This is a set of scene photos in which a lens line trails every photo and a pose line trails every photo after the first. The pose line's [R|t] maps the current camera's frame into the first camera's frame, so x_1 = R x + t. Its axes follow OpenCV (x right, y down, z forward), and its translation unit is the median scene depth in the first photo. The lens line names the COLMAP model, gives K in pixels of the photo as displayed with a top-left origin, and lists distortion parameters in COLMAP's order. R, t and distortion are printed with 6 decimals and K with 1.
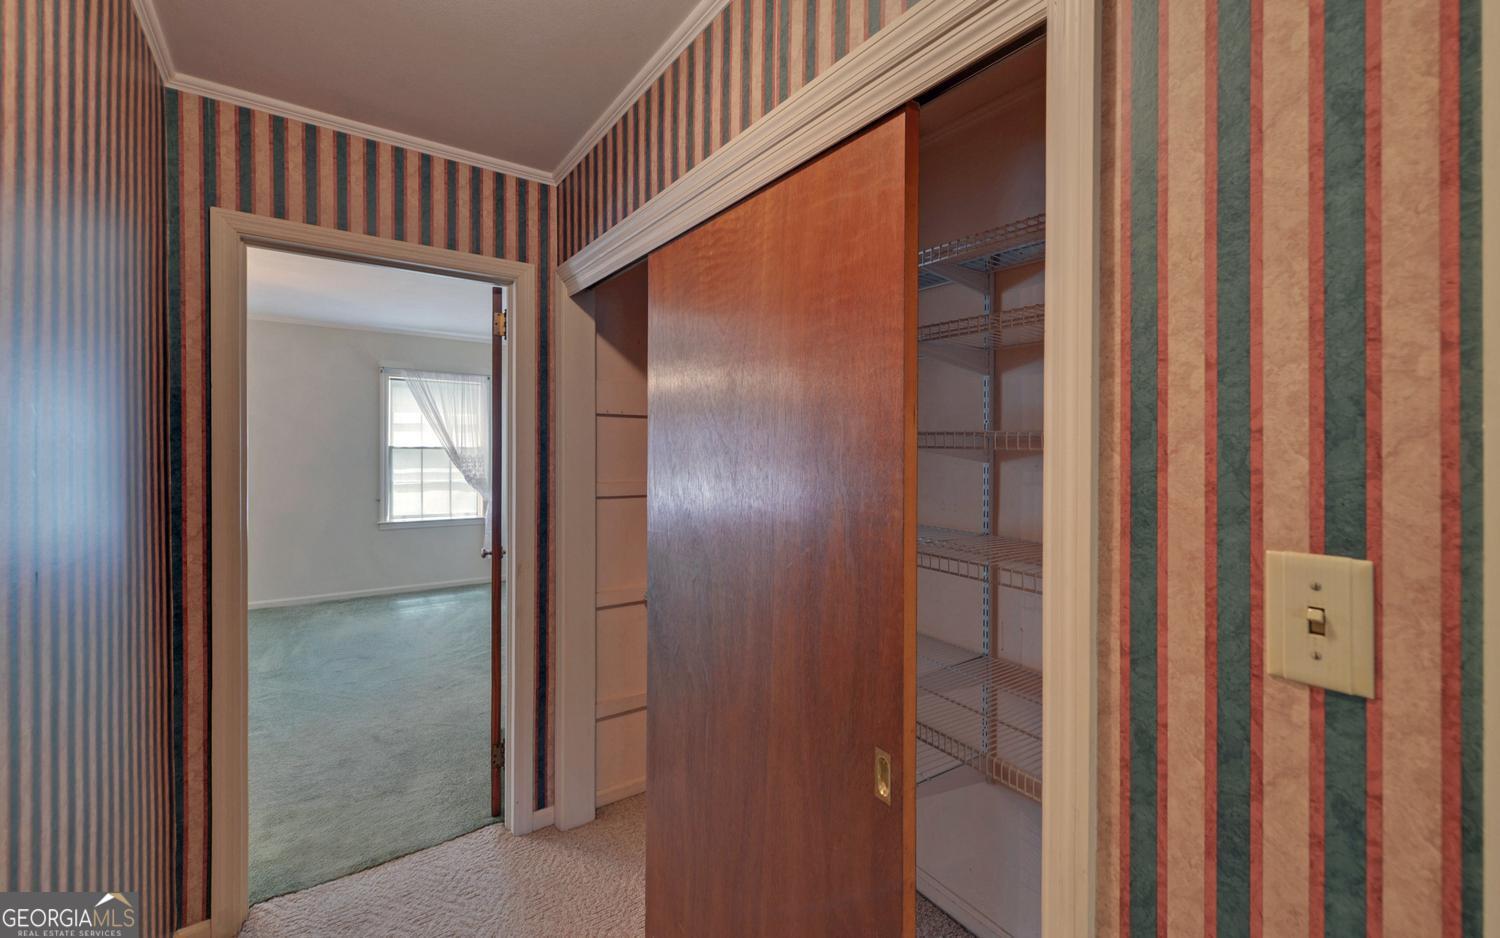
lens RADIAL K [[616.4, 0, 753.0], [0, 616.4, 459.9], [0, 0, 1]] dist [-0.017456, -0.000028]
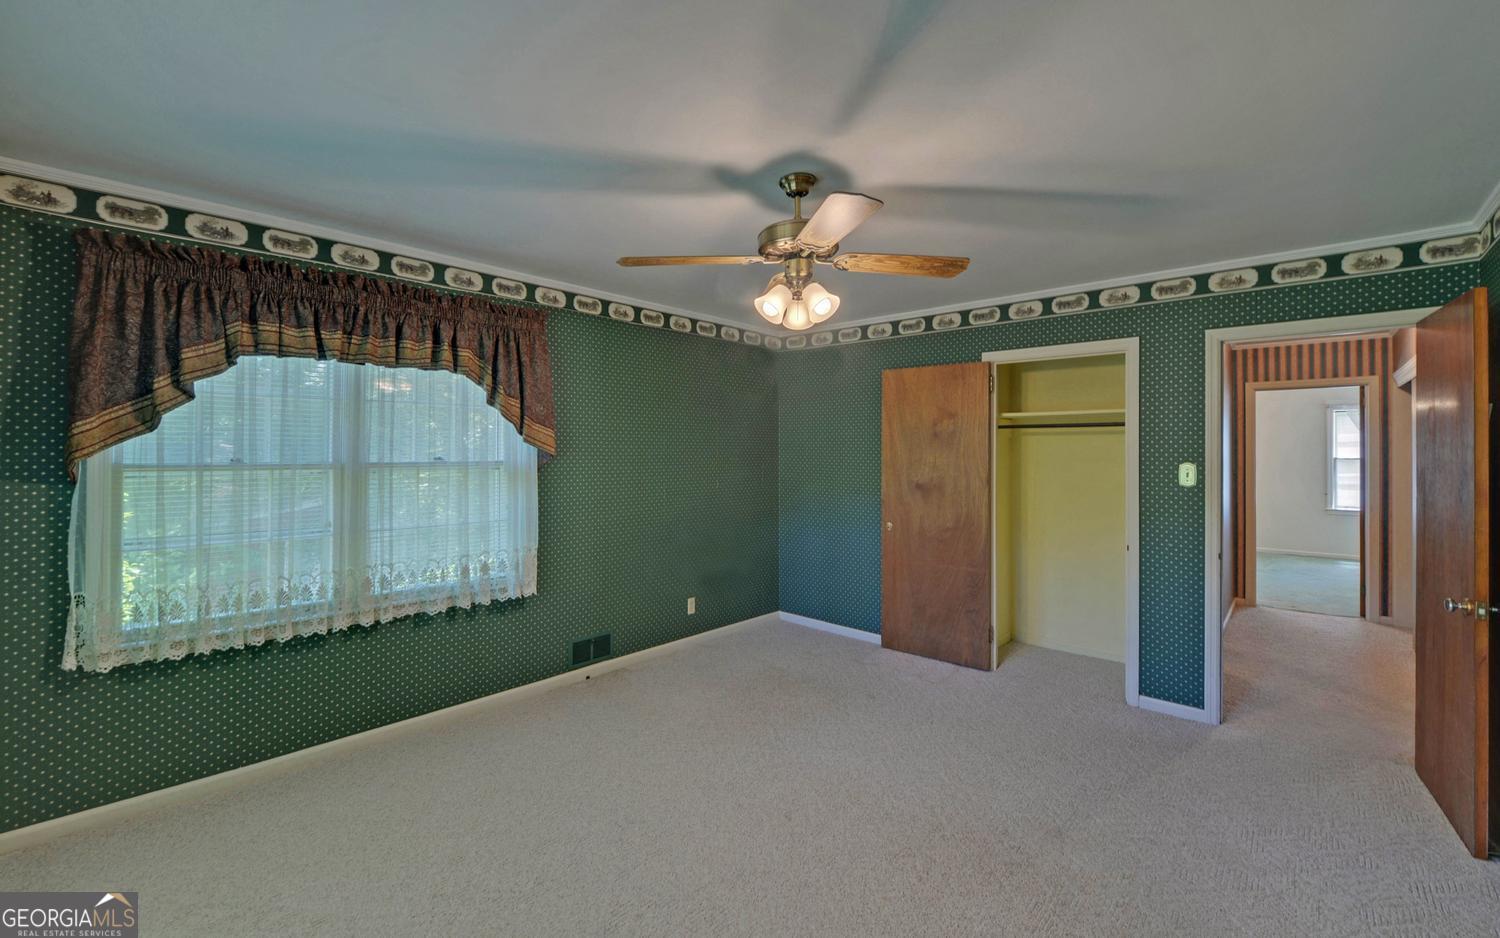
lens RADIAL K [[632.1, 0, 750.0], [0, 632.1, 469.0], [0, 0, 1]] dist [0.091095, -0.032653]
pose [[0.269634, 0.000573, -0.962963, 1.460438], [-0.026426, 0.999628, -0.006805, 0.133618], [0.962600, 0.027282, 0.269548, -2.022280]]
